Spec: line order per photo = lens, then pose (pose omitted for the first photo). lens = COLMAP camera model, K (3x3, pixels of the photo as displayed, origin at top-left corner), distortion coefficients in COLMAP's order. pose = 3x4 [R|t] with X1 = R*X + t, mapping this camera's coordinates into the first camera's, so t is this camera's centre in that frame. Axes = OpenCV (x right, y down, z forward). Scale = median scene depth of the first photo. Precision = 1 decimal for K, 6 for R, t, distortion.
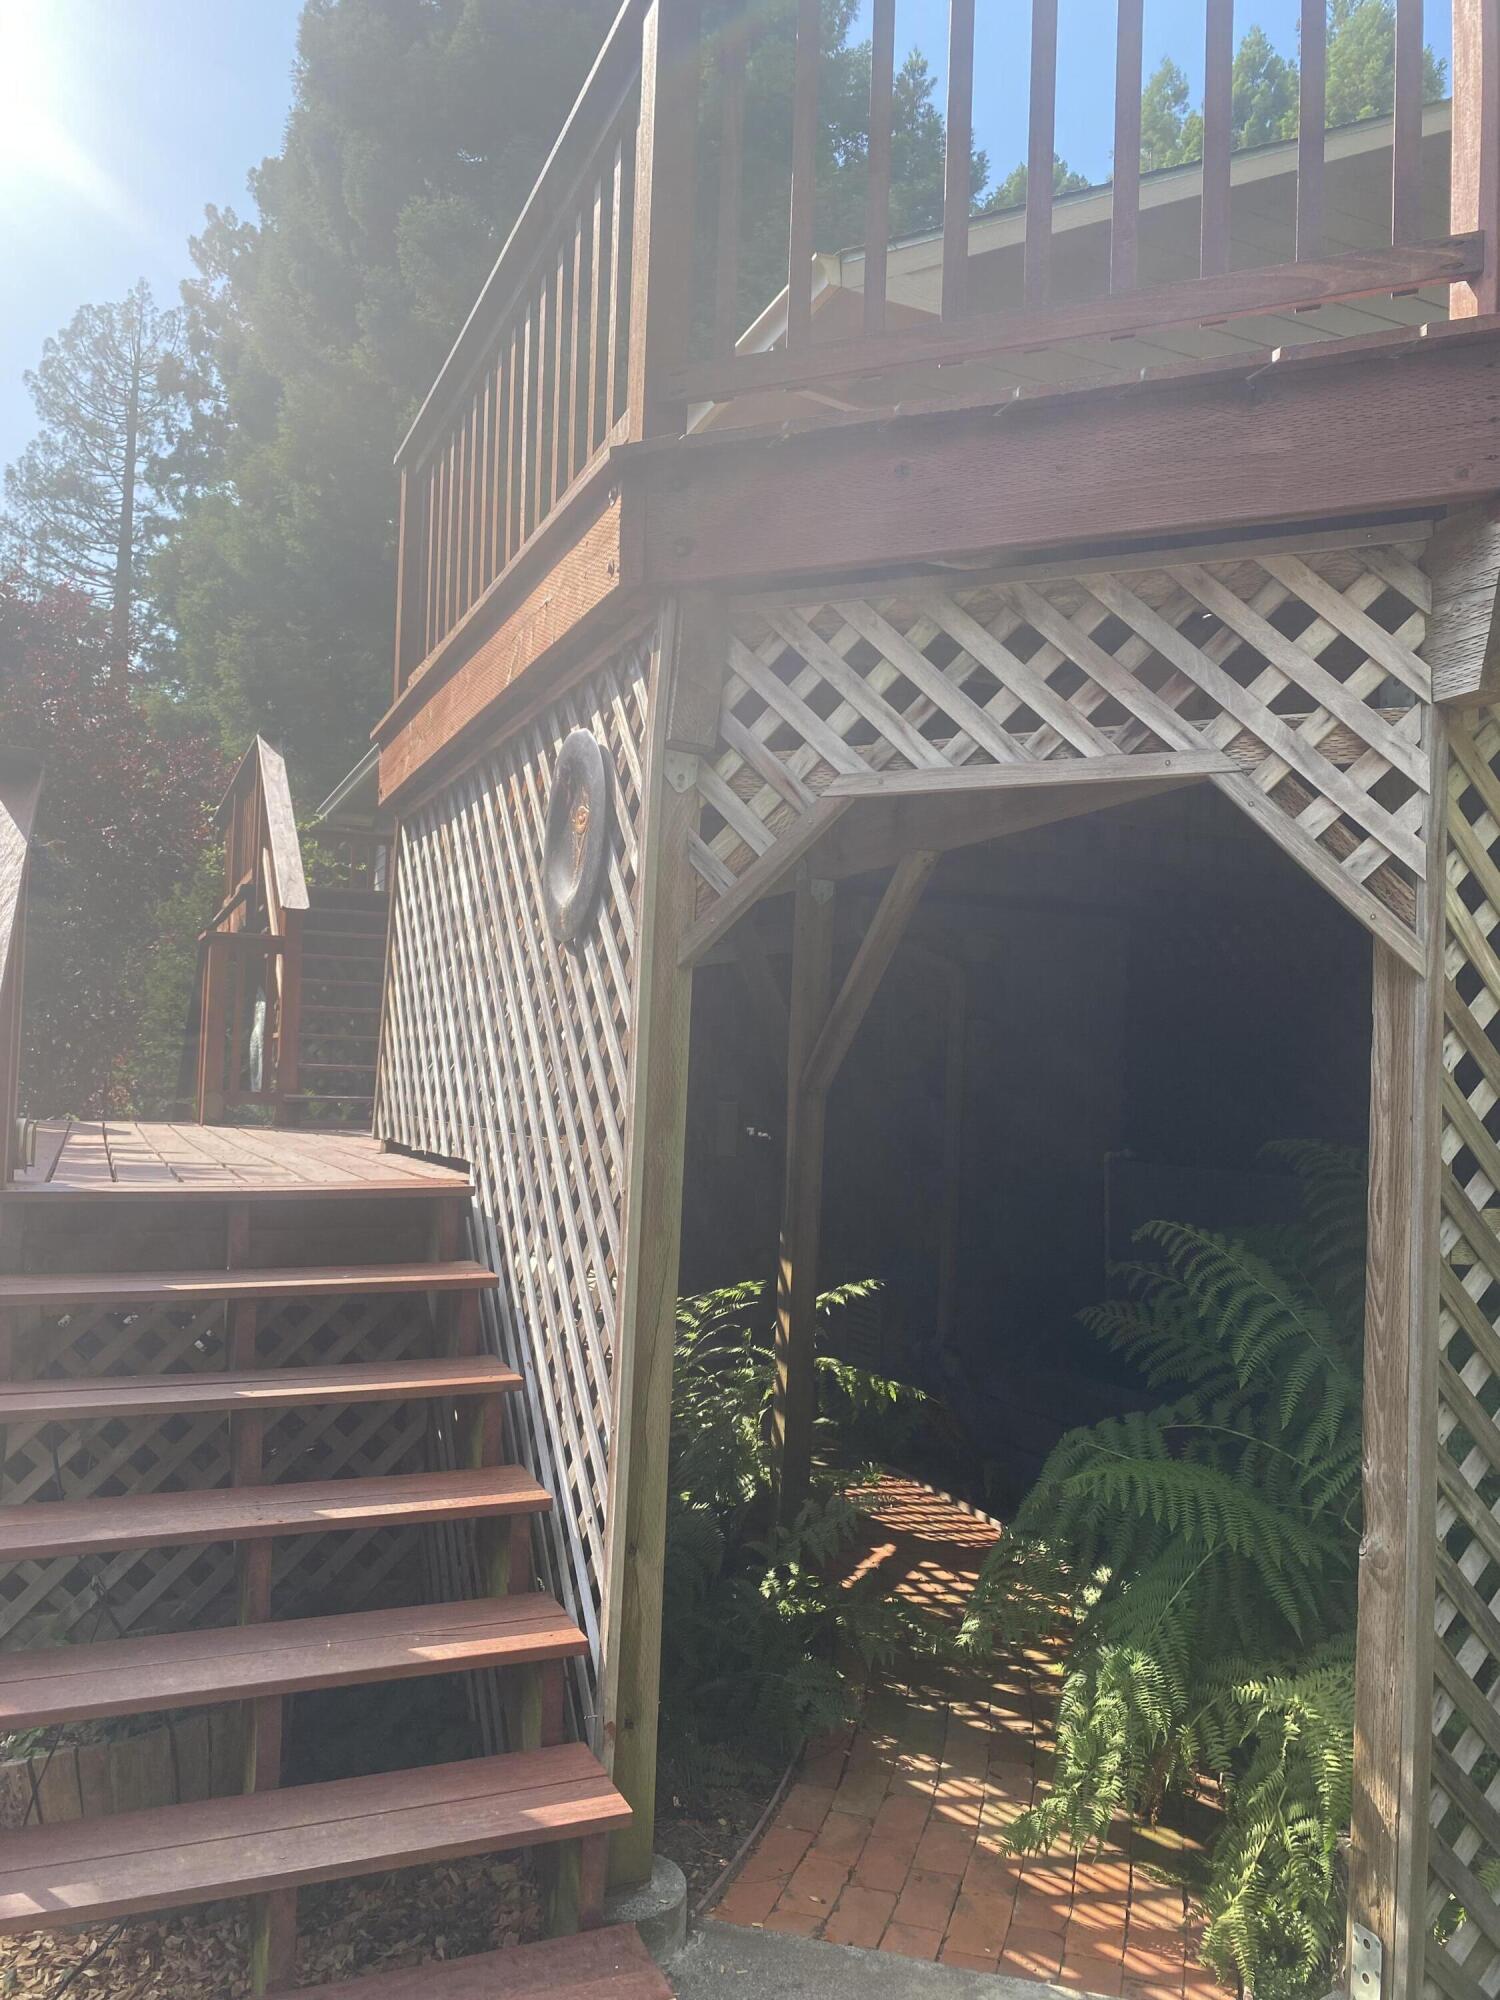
lens RADIAL K [[1464.8, 0, 750.0], [0, 1464.8, 1000.0], [0, 0, 1]] dist [-0.000997, 0.002388]
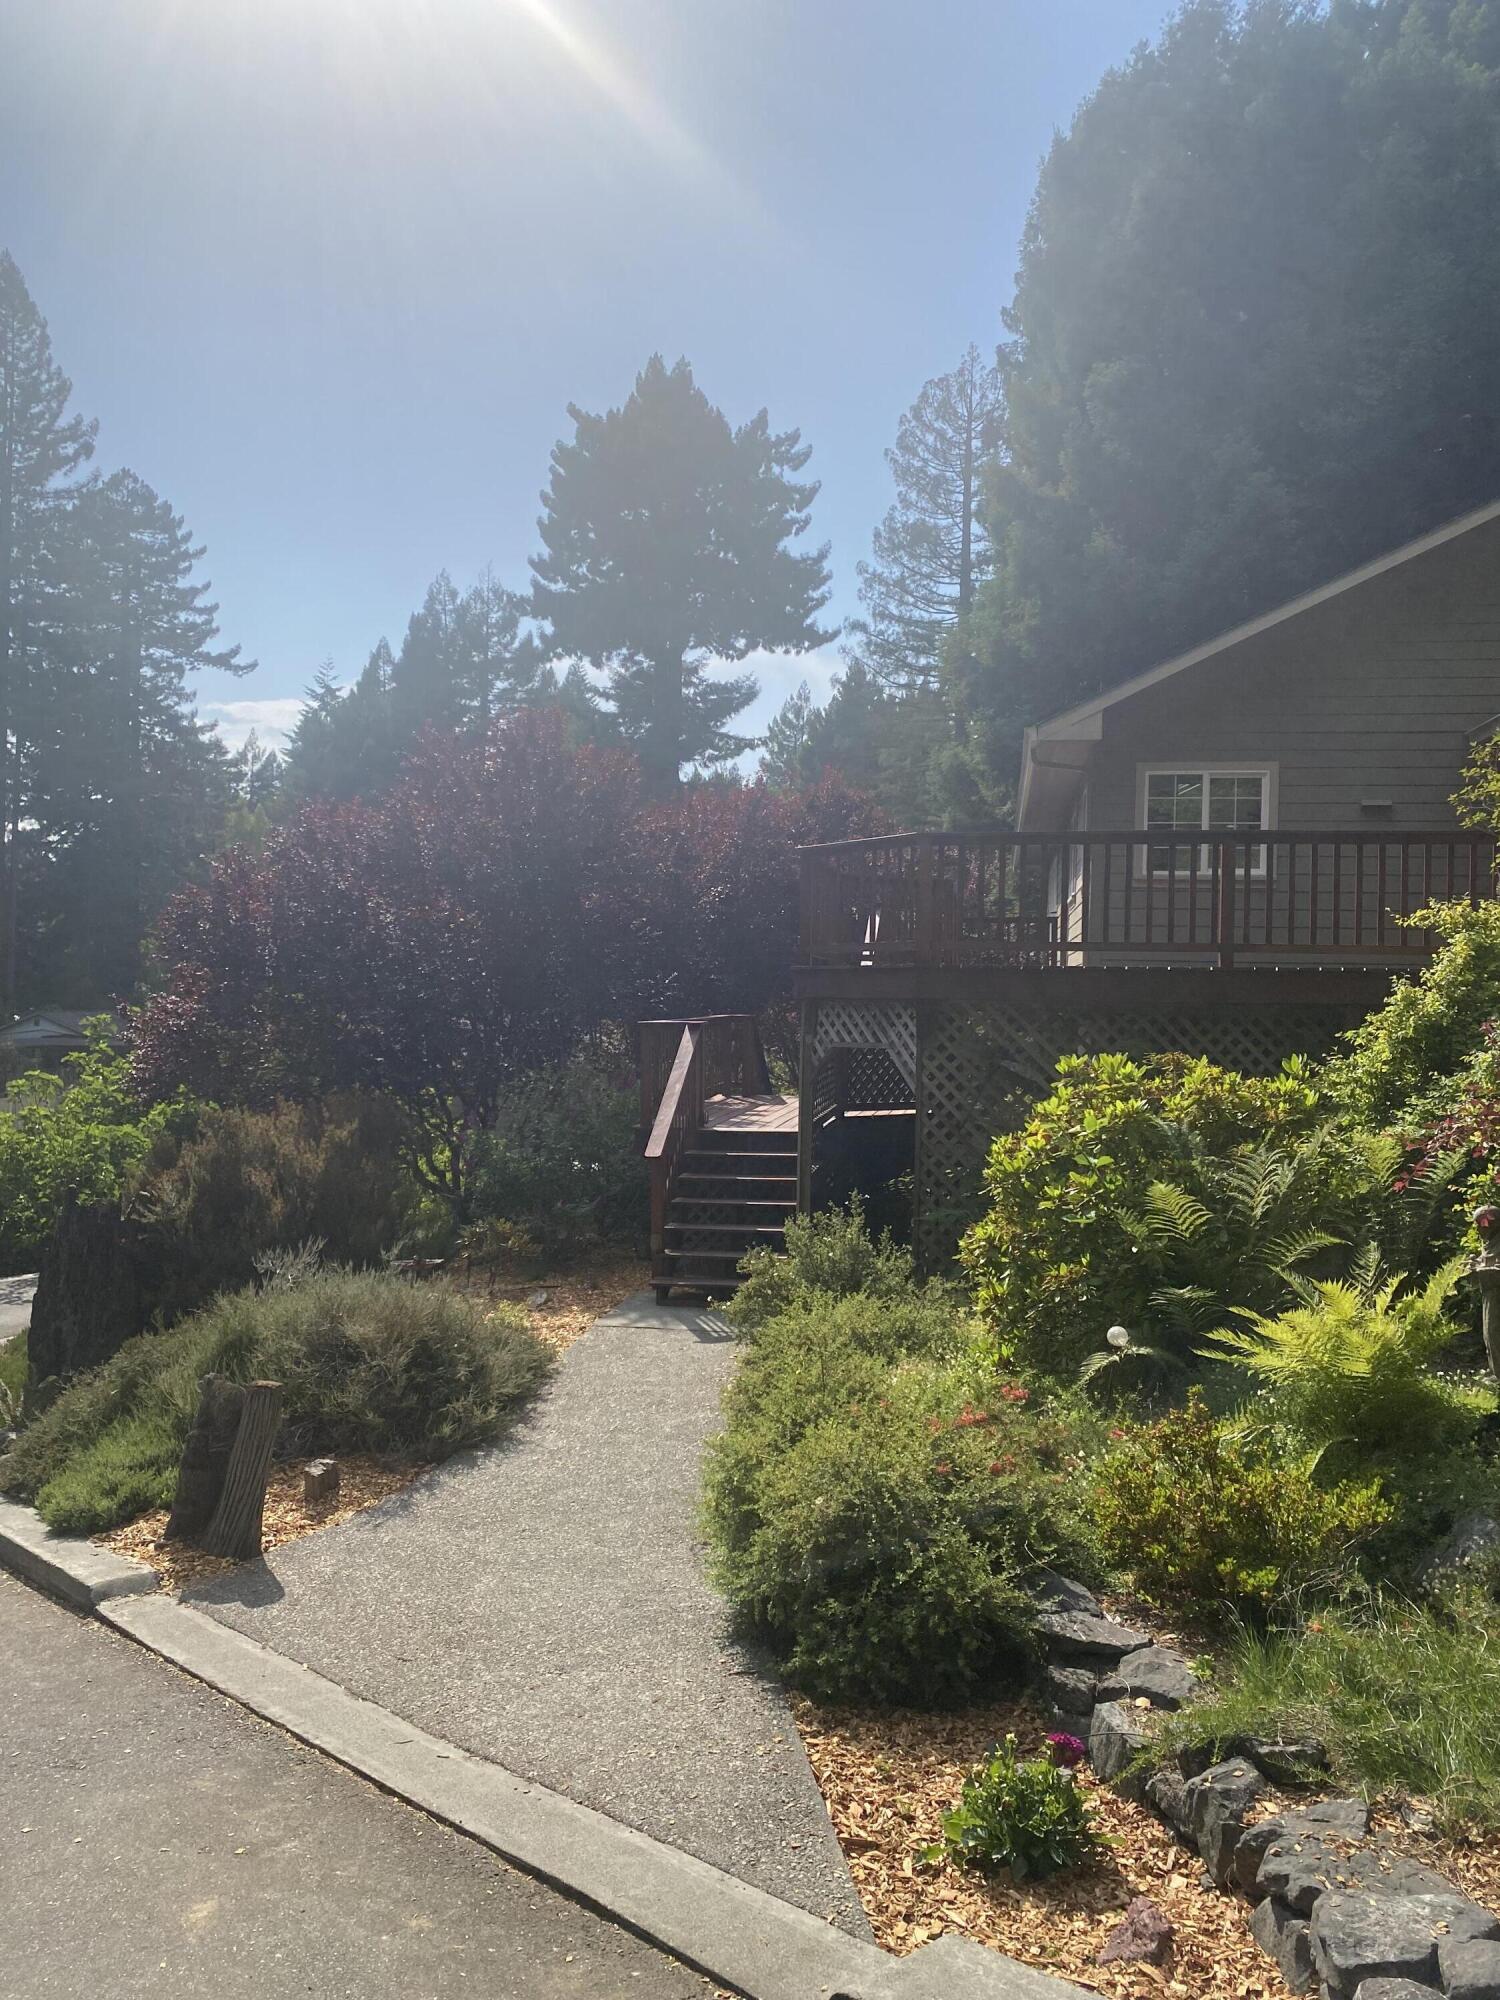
lens RADIAL K [[1464.8, 0, 750.0], [0, 1464.8, 1000.0], [0, 0, 1]] dist [-0.000997, 0.002388]
pose [[0.828675, -0.010264, -0.559636, 0.100665], [0.042007, 0.998153, 0.043895, -0.020850], [0.558152, -0.059884, 0.827575, -0.121920]]
